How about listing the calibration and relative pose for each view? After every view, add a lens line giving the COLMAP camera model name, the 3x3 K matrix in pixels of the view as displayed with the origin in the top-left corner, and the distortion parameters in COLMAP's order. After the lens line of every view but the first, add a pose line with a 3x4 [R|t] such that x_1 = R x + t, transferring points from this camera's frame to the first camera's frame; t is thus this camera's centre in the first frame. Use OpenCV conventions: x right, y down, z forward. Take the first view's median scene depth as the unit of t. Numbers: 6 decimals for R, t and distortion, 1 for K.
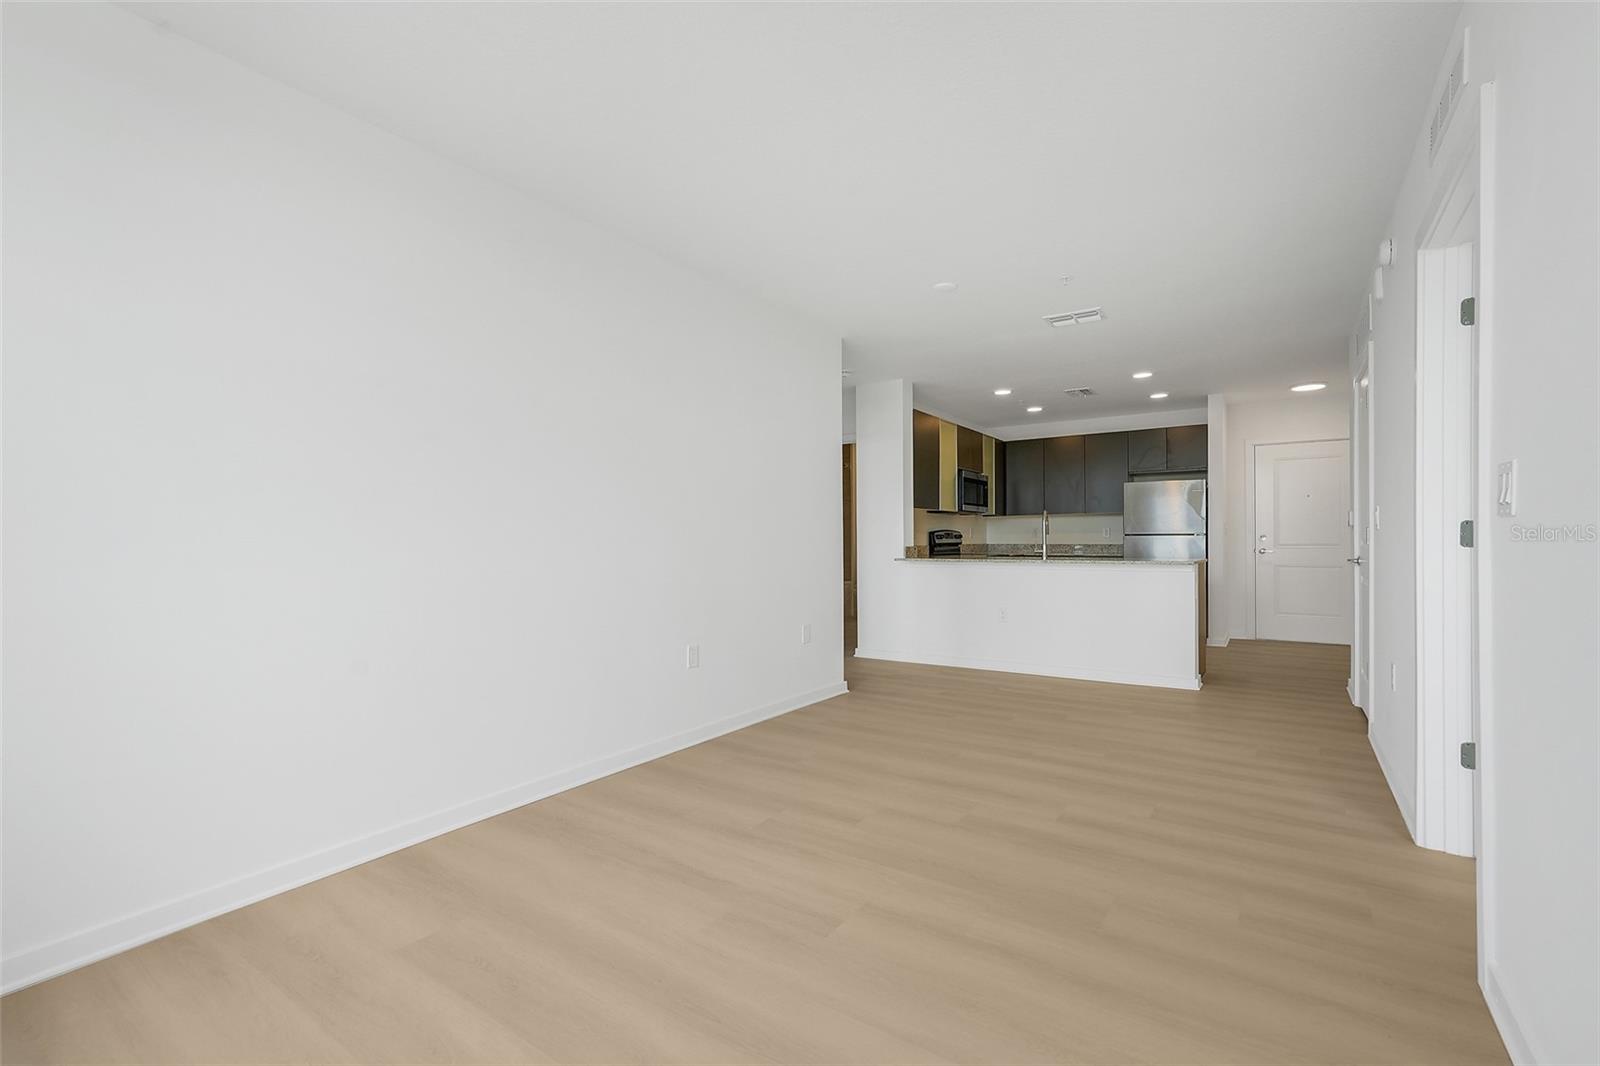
lens RADIAL K [[699.7, 0, 804.1], [0, 699.7, 542.9], [0, 0, 1]] dist [-0.002692, 0.000008]
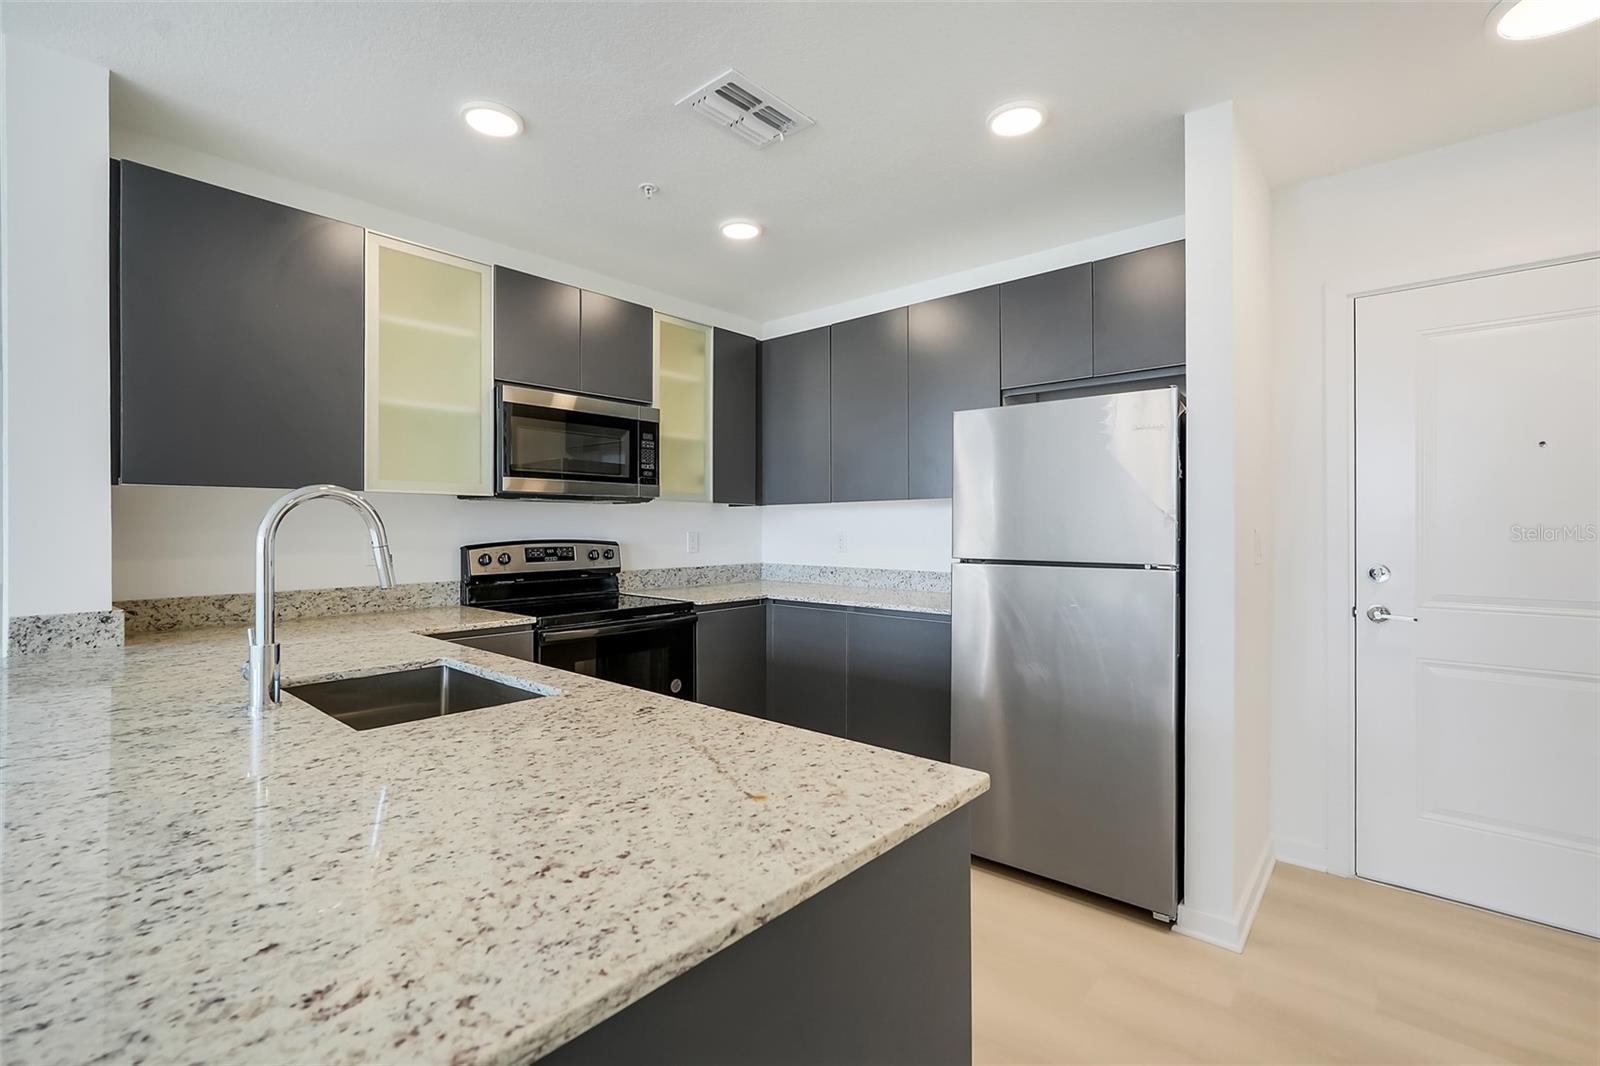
lens RADIAL K [[711.4, 0, 802.0], [0, 711.4, 528.6], [0, 0, 1]] dist [-0.004335, 0.000637]
pose [[0.992176, 0.004644, -0.124762, 0.426299], [-0.004368, 0.999987, 0.002490, -0.028248], [0.124772, -0.001925, 0.992184, 0.631414]]
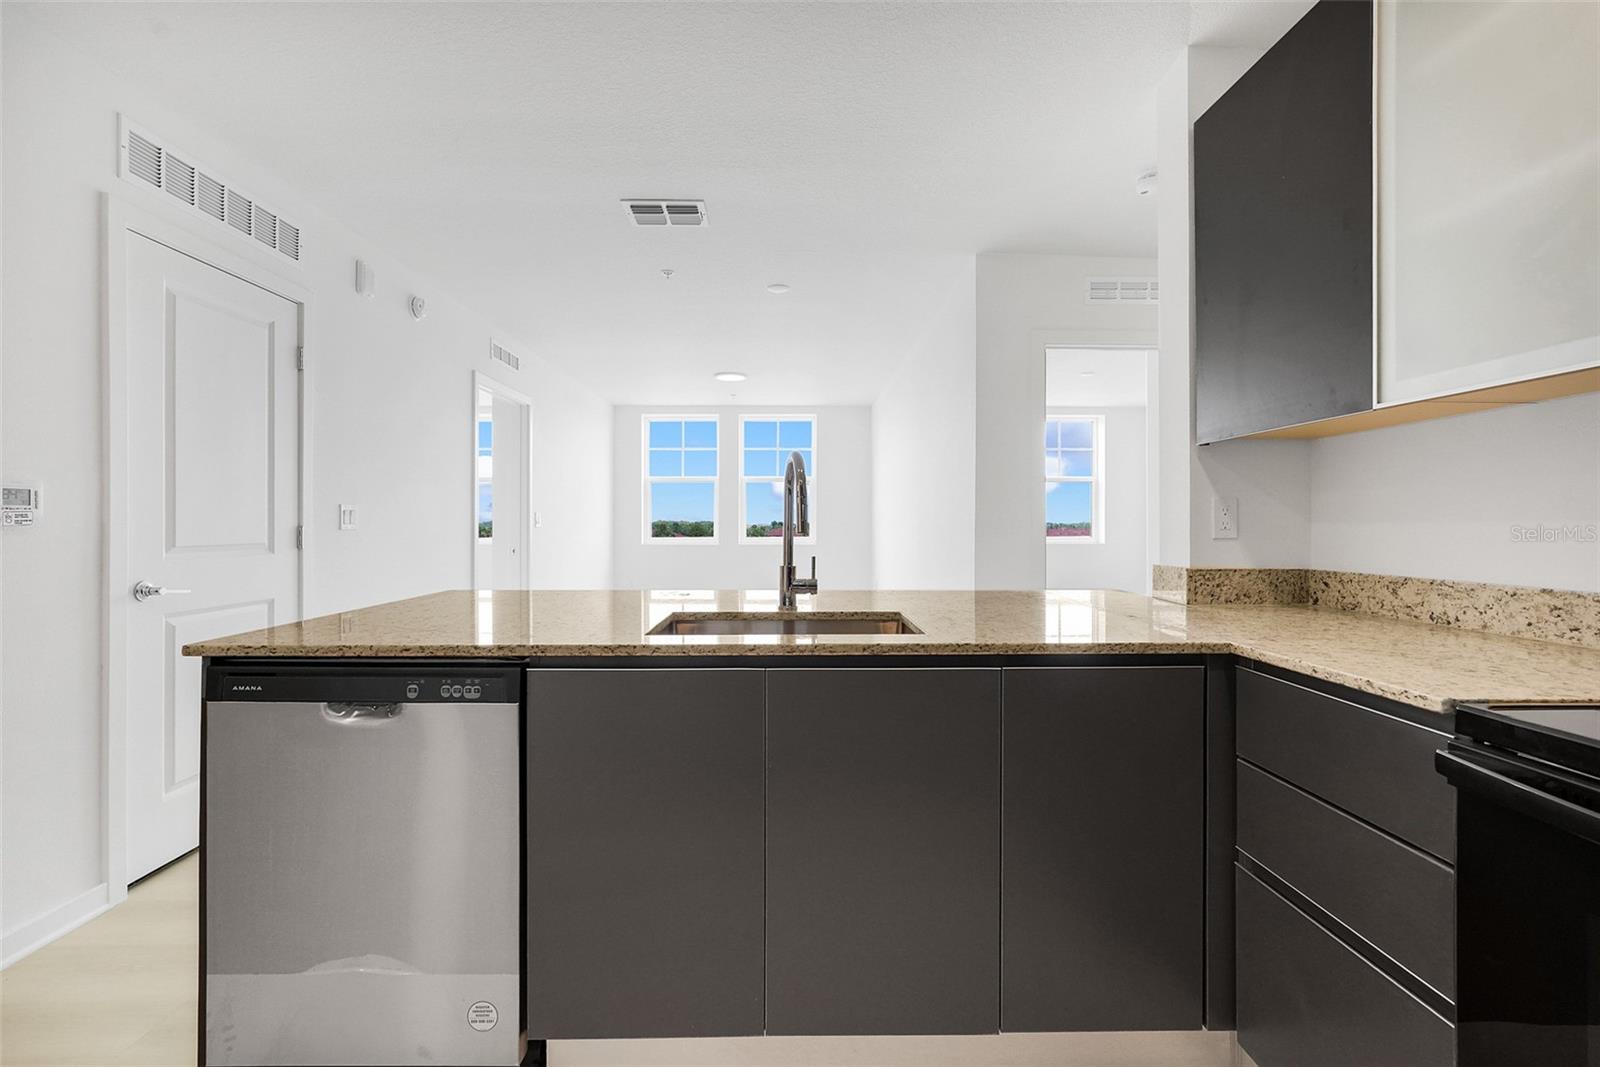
lens RADIAL K [[717.6, 0, 797.6], [0, 717.6, 519.7], [0, 0, 1]] dist [-0.000365, 0.001361]
pose [[-0.819442, 0.002918, -0.573154, 0.418133], [0.002320, 0.999996, 0.001775, -0.015155], [0.573157, 0.000125, -0.819445, 1.003440]]
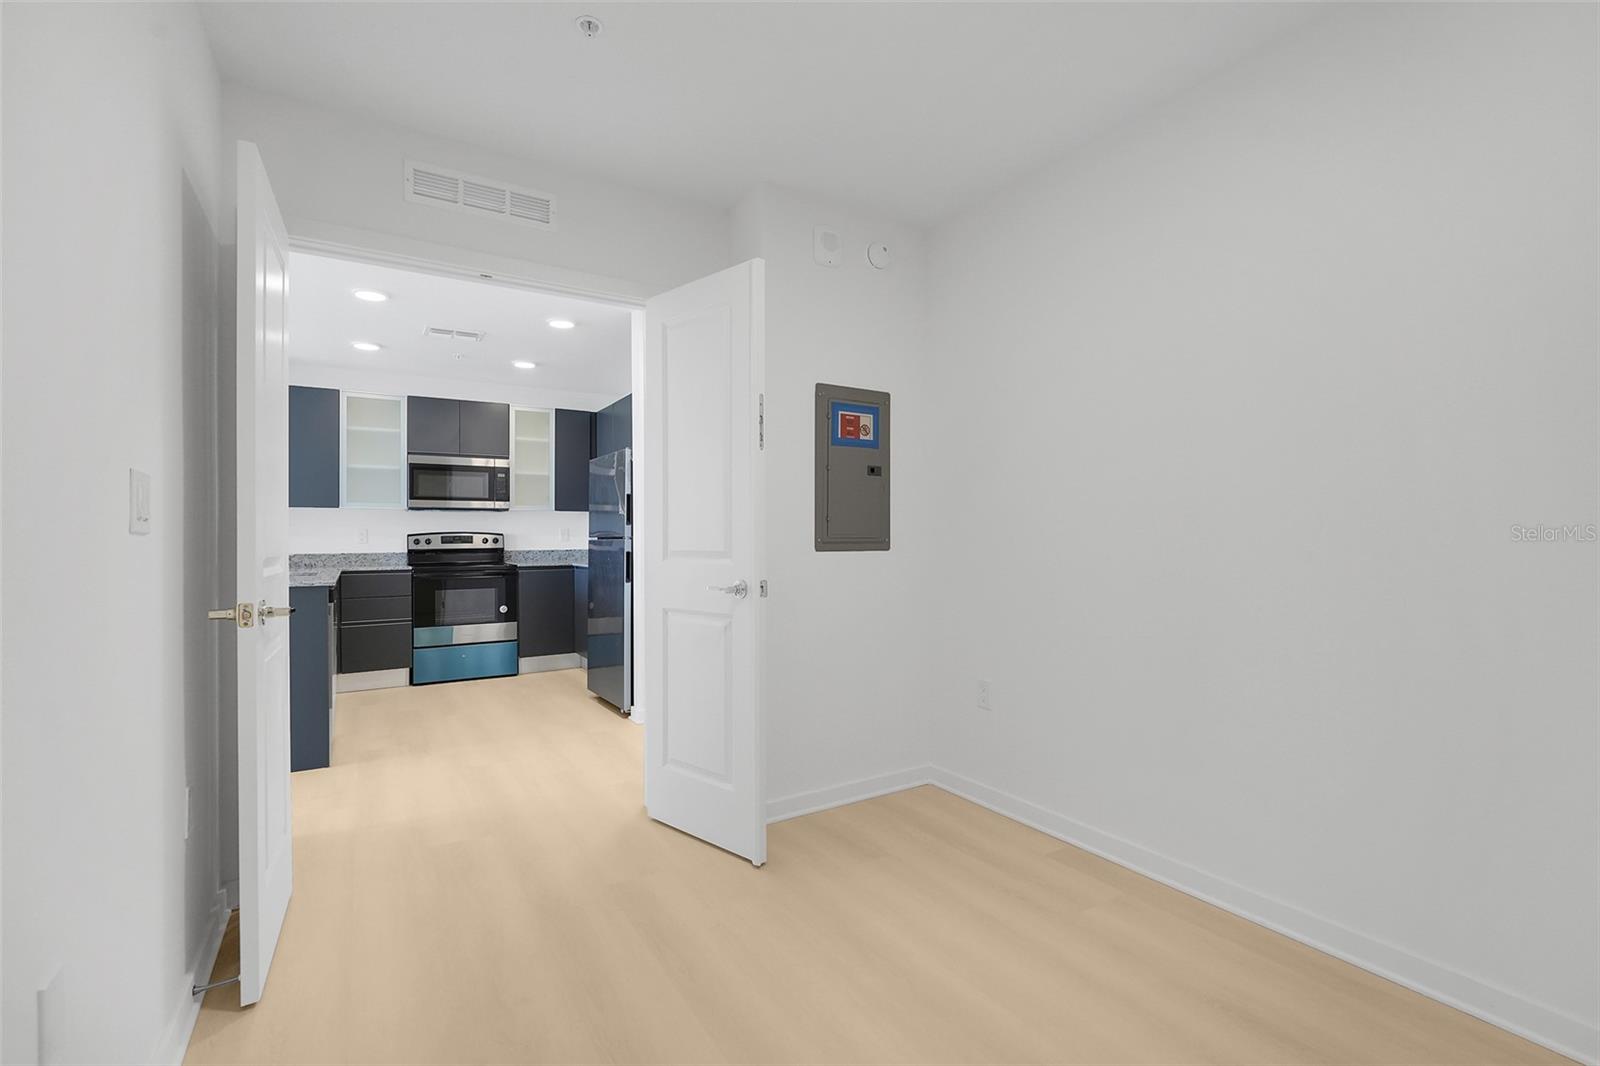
lens RADIAL K [[706.4, 0, 800.0], [0, 706.4, 533.0], [0, 0, 1]] dist [-0.012253, 0.000151]
pose [[0.913910, -0.007627, -0.405846, 0.916160], [0.004321, 0.999950, -0.009059, -0.009126], [0.405895, 0.006526, 0.913897, 0.460872]]
